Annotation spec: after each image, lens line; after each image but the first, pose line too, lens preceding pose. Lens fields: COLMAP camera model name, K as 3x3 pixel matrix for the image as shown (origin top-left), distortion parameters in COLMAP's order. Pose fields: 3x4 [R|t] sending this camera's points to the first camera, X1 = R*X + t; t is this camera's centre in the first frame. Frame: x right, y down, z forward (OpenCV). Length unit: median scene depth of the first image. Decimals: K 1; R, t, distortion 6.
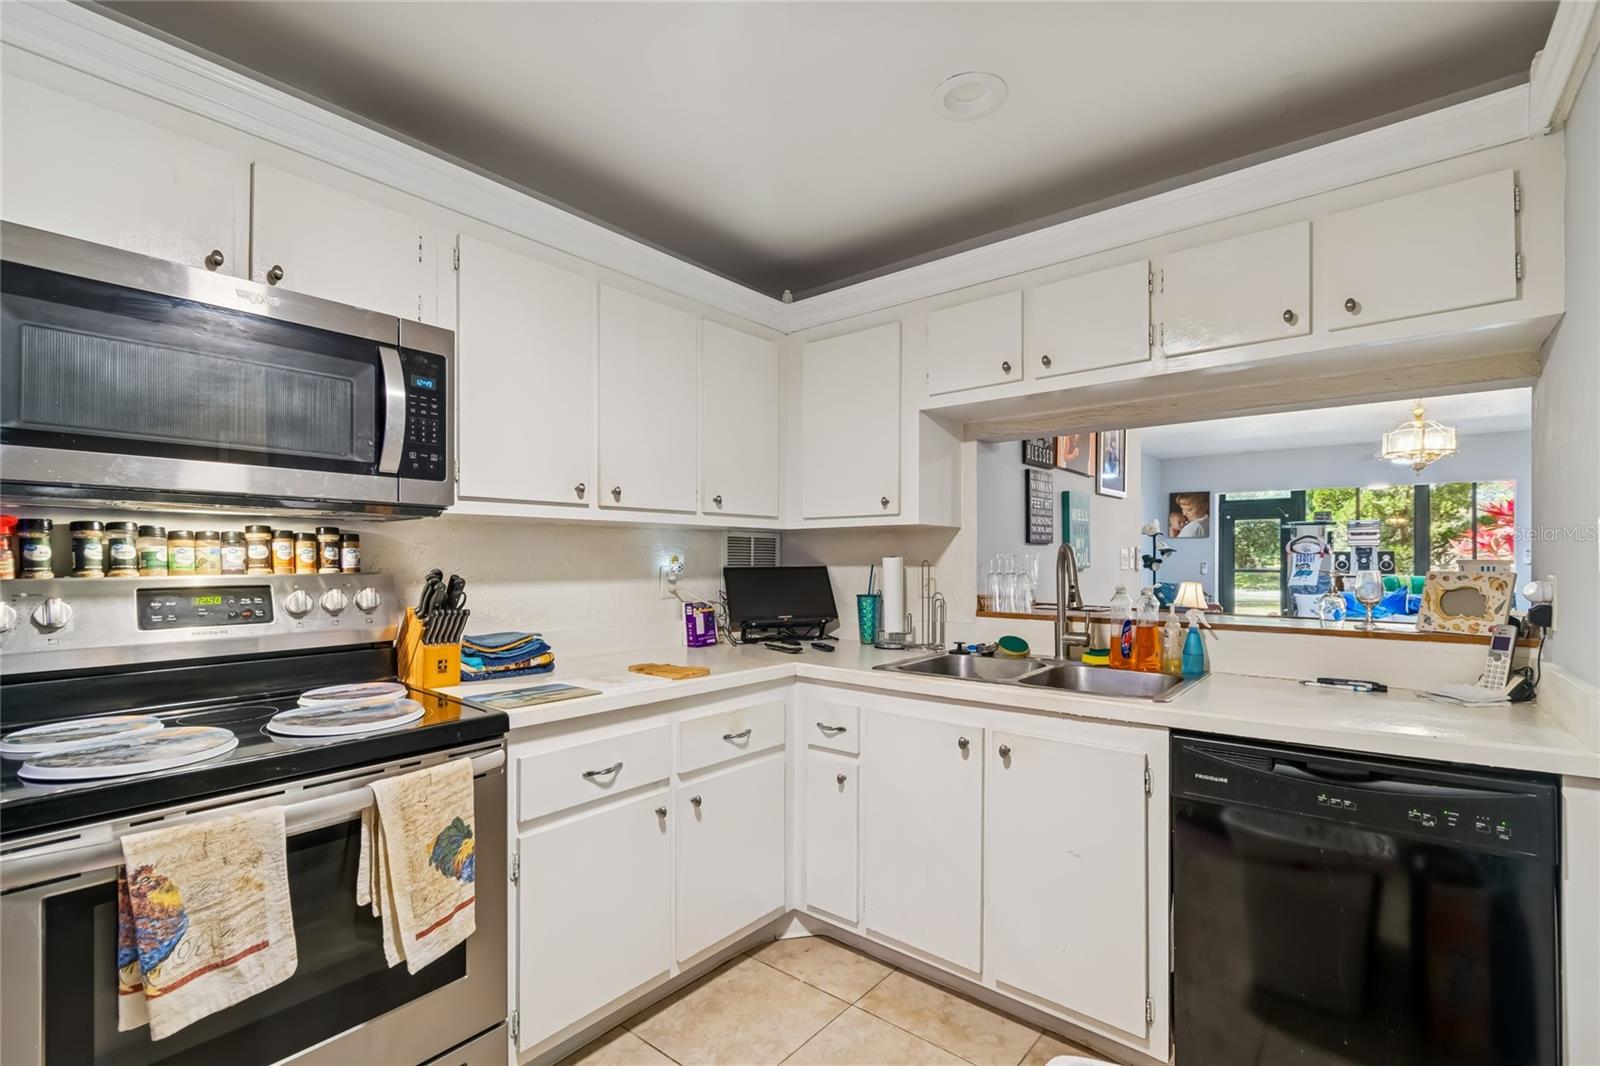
lens RADIAL K [[714.6, 0, 814.7], [0, 714.6, 554.6], [0, 0, 1]] dist [0.002088, 0.000052]
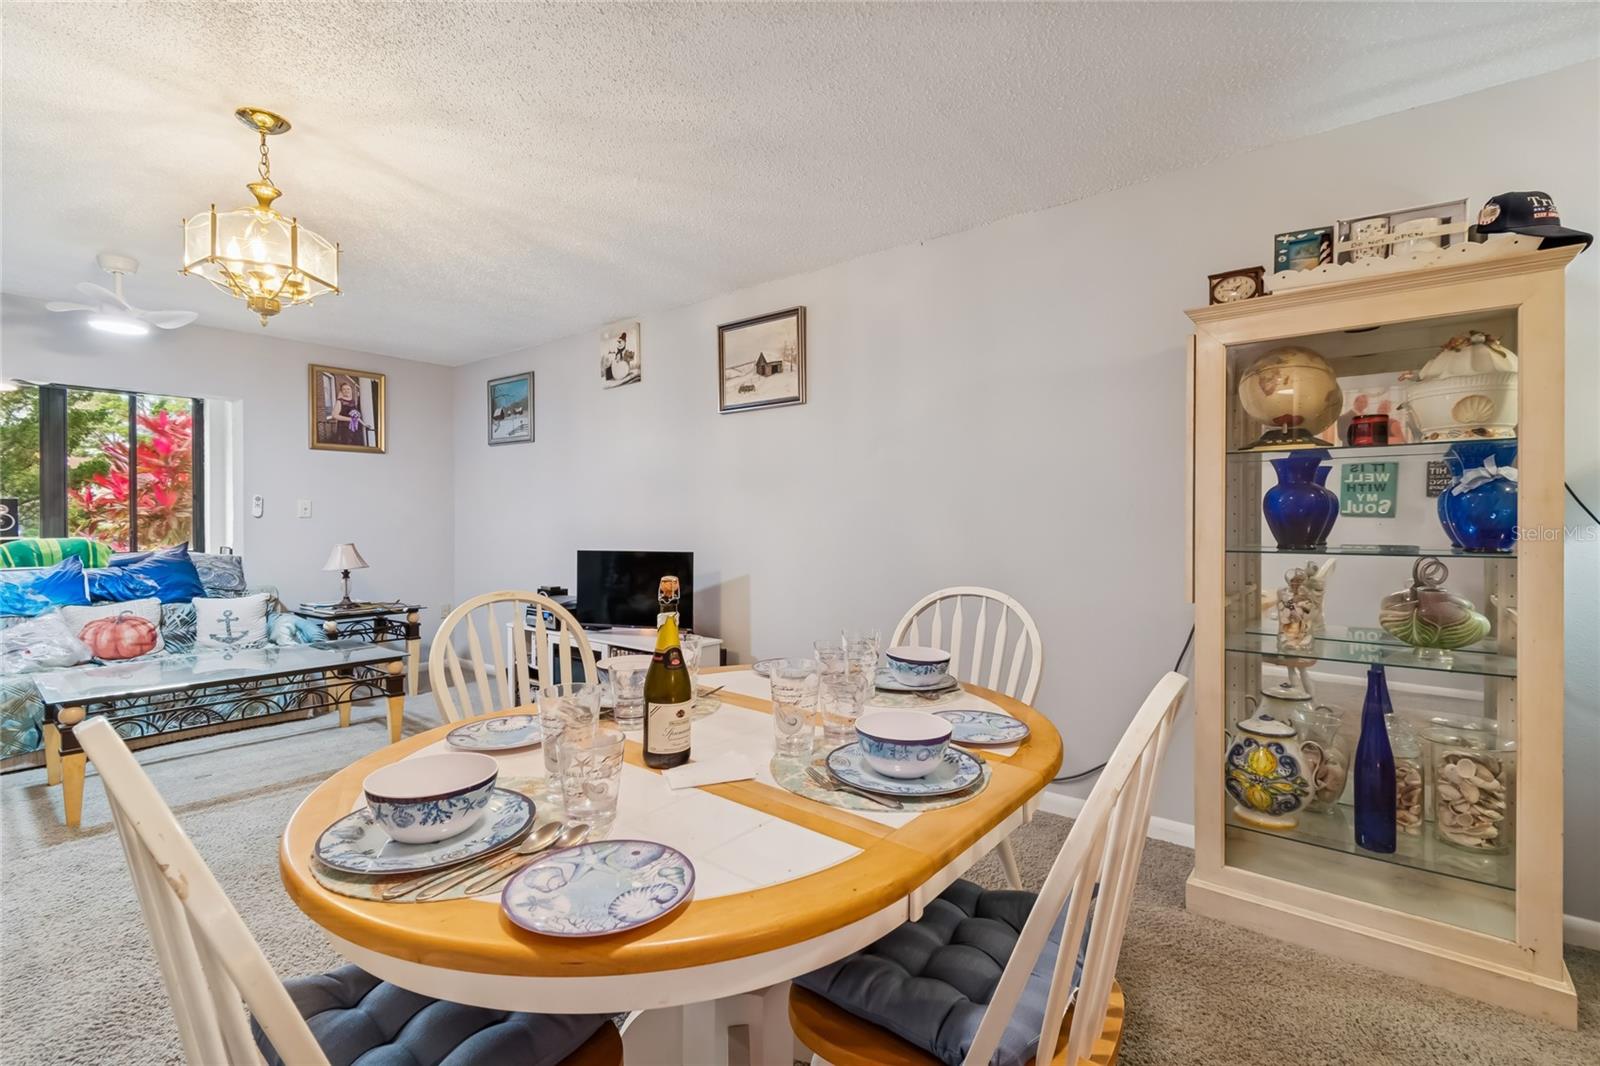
lens RADIAL K [[720.9, 0, 808.6], [0, 720.9, 520.8], [0, 0, 1]] dist [-0.000350, -0.001299]
pose [[-0.022919, -0.003448, 0.999731, 0.736613], [-0.002439, 0.999991, 0.003393, 0.040897], [-0.999734, -0.002361, -0.022927, 1.366023]]
